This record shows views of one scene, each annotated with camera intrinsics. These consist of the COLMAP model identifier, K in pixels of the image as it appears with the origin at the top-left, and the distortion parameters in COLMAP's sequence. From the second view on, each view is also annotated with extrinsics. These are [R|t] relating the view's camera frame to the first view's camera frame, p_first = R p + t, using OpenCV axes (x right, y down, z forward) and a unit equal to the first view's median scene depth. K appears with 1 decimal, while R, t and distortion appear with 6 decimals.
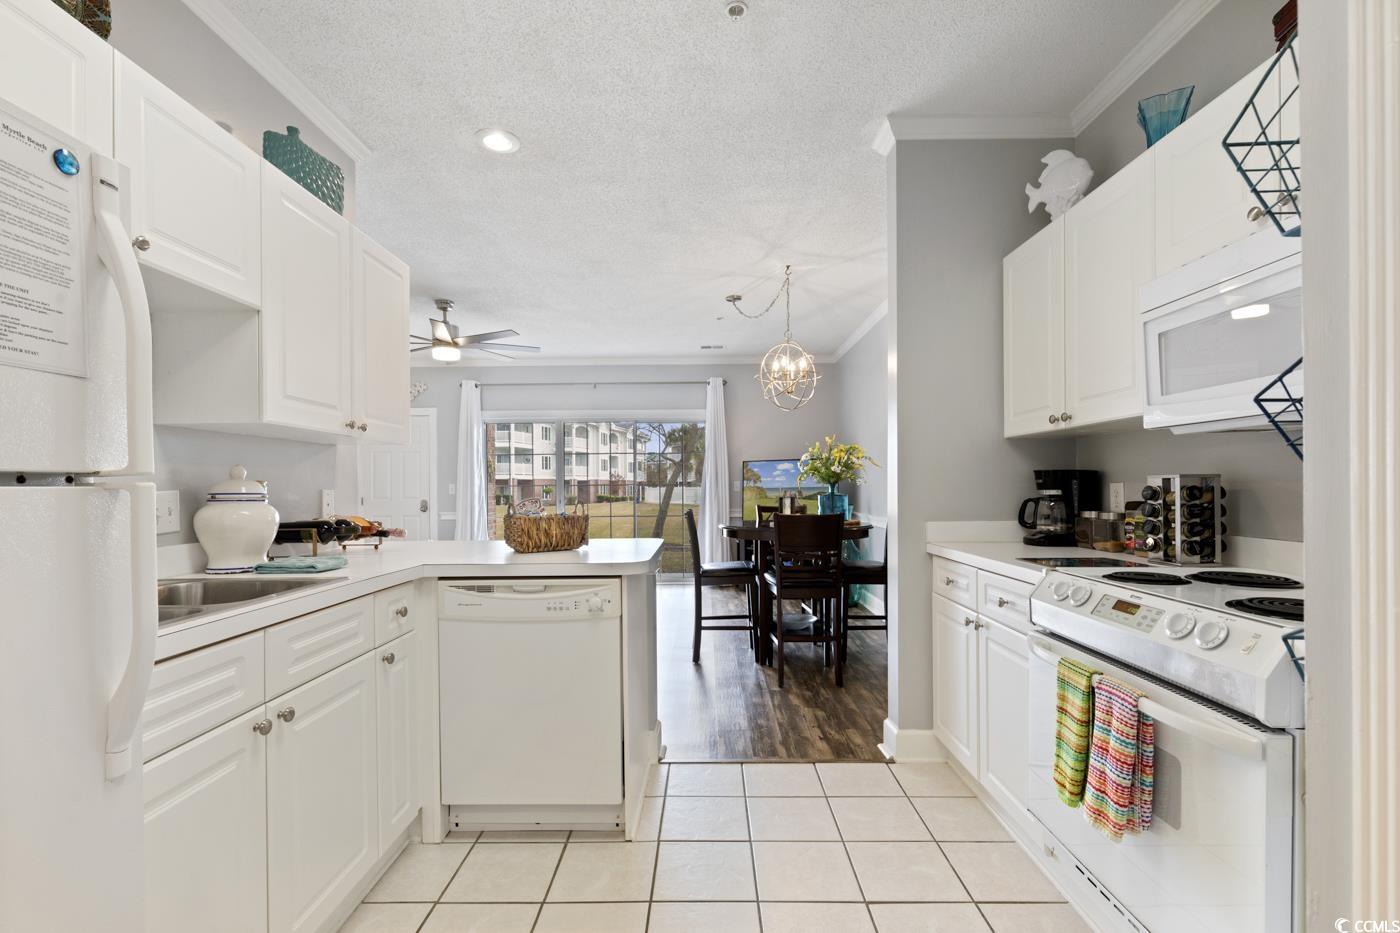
lens RADIAL K [[641.2, 0, 698.6], [0, 641.2, 490.6], [0, 0, 1]] dist [0.000173, 0.000003]
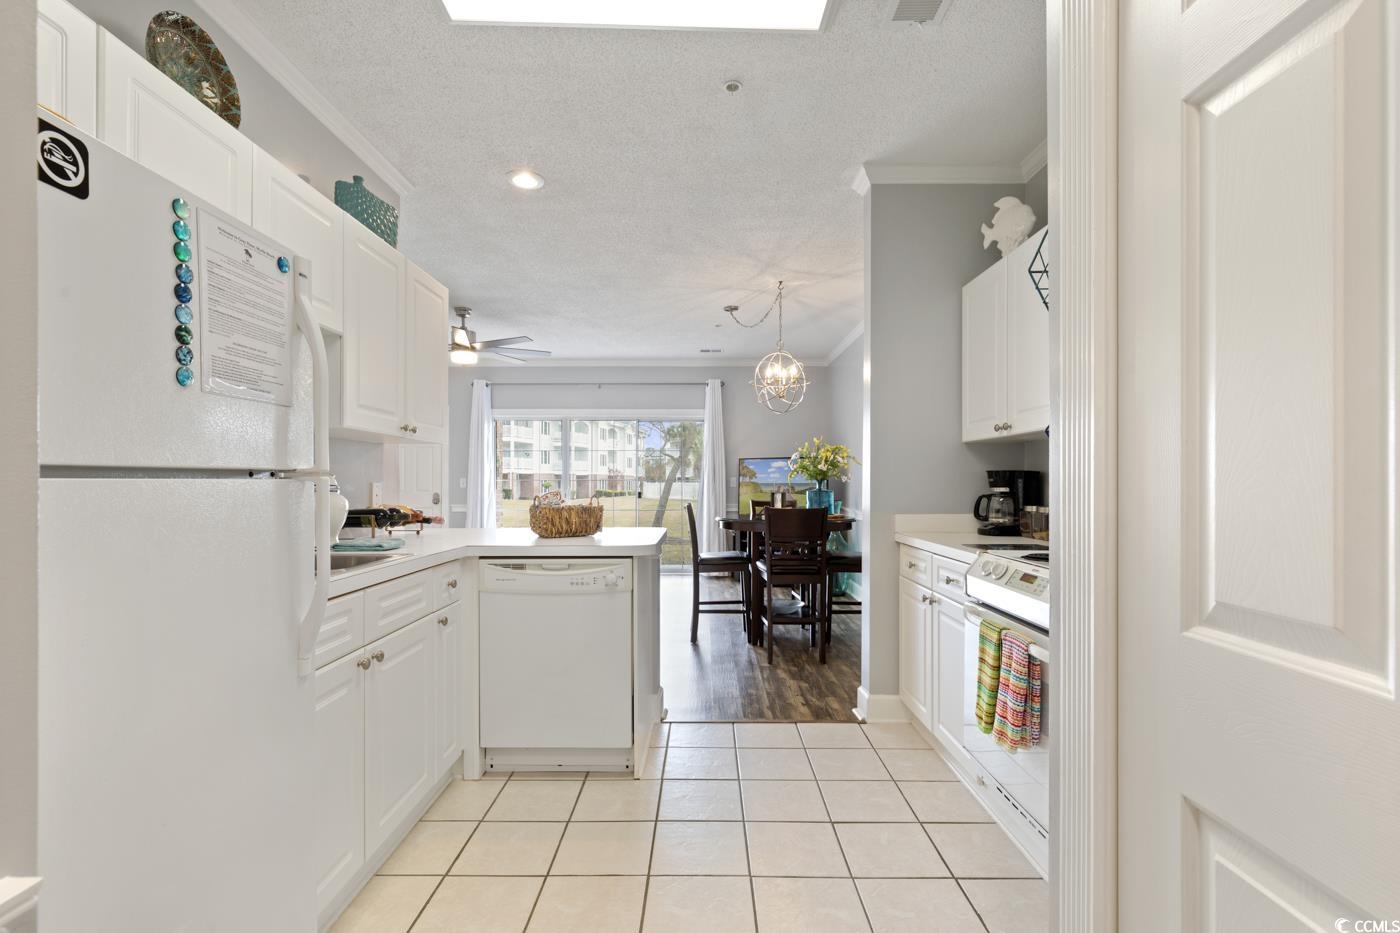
lens RADIAL K [[641.2, 0, 701.0], [0, 641.2, 484.9], [0, 0, 1]] dist [0.000529, 0.000040]
pose [[0.999945, 0.008083, 0.006710, -0.001427], [-0.008070, 0.999965, -0.001980, 0.000499], [-0.006726, 0.001926, 0.999976, -0.109028]]
